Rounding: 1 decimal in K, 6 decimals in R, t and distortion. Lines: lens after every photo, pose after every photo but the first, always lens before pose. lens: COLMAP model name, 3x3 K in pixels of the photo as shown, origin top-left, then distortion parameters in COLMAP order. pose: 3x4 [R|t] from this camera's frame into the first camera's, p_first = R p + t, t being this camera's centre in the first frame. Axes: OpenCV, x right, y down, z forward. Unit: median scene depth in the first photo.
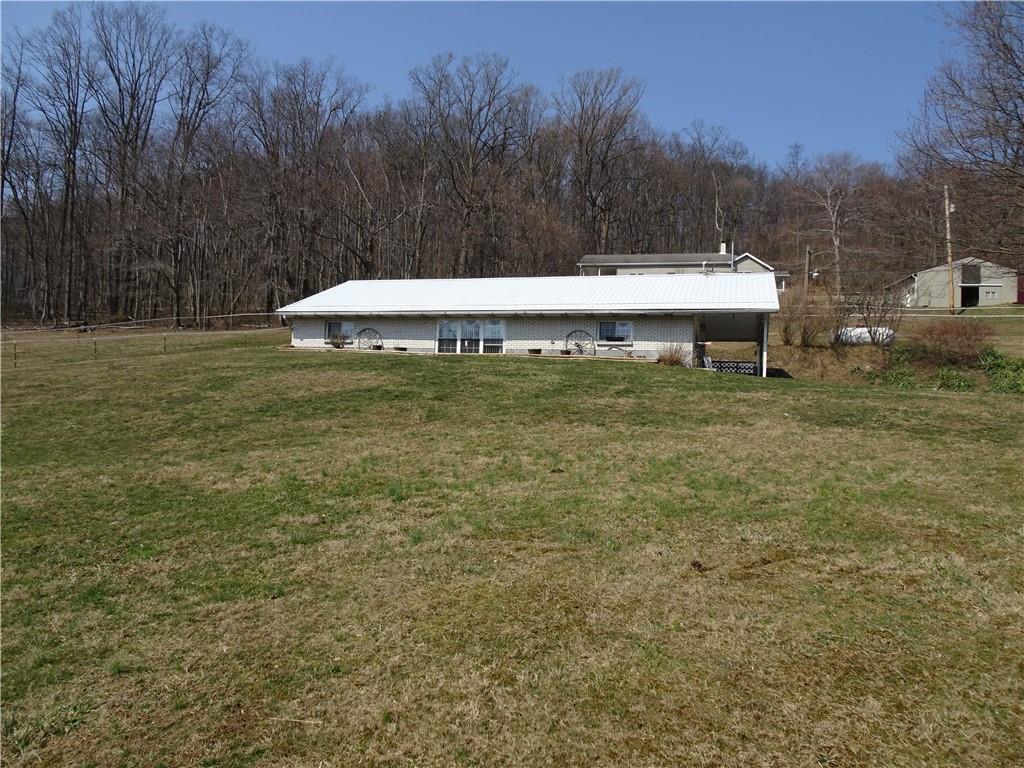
lens RADIAL K [[731.8, 0, 512.0], [0, 731.8, 384.0], [0, 0, 1]] dist [0.012667, -0.000605]
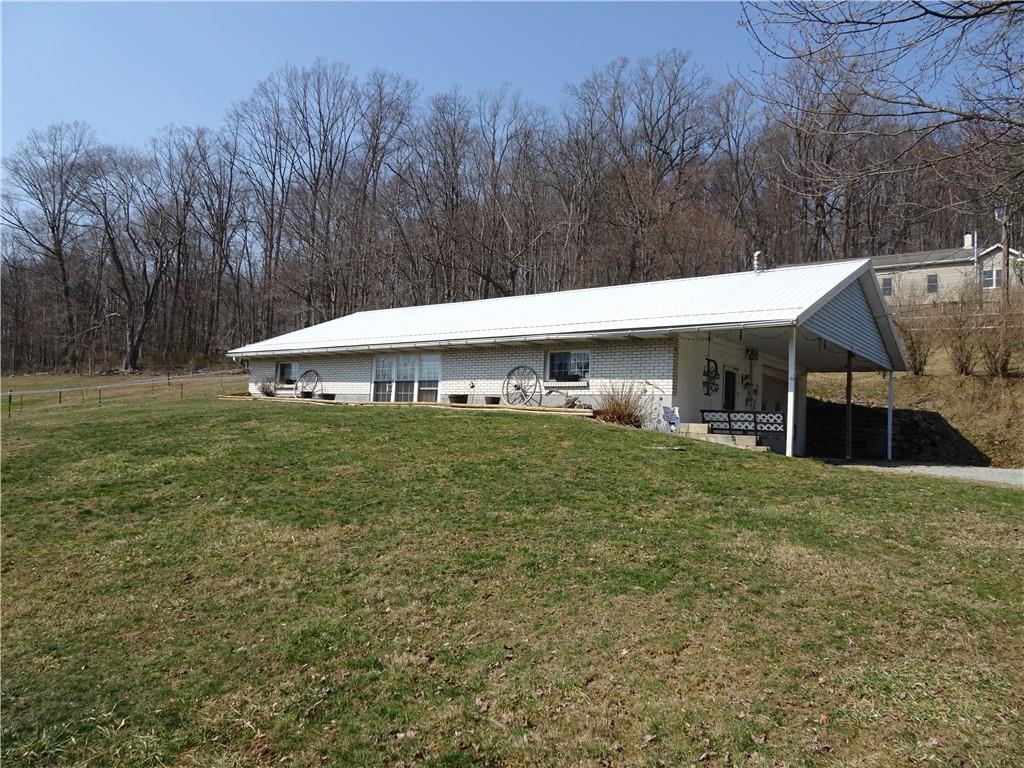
lens RADIAL K [[731.8, 0, 512.0], [0, 731.8, 384.0], [0, 0, 1]] dist [0.012667, -0.000605]
pose [[0.933257, -0.021355, -0.358575, 0.306767], [0.006782, 0.999101, -0.041849, -0.026239], [0.359146, 0.036624, 0.932563, 0.342109]]
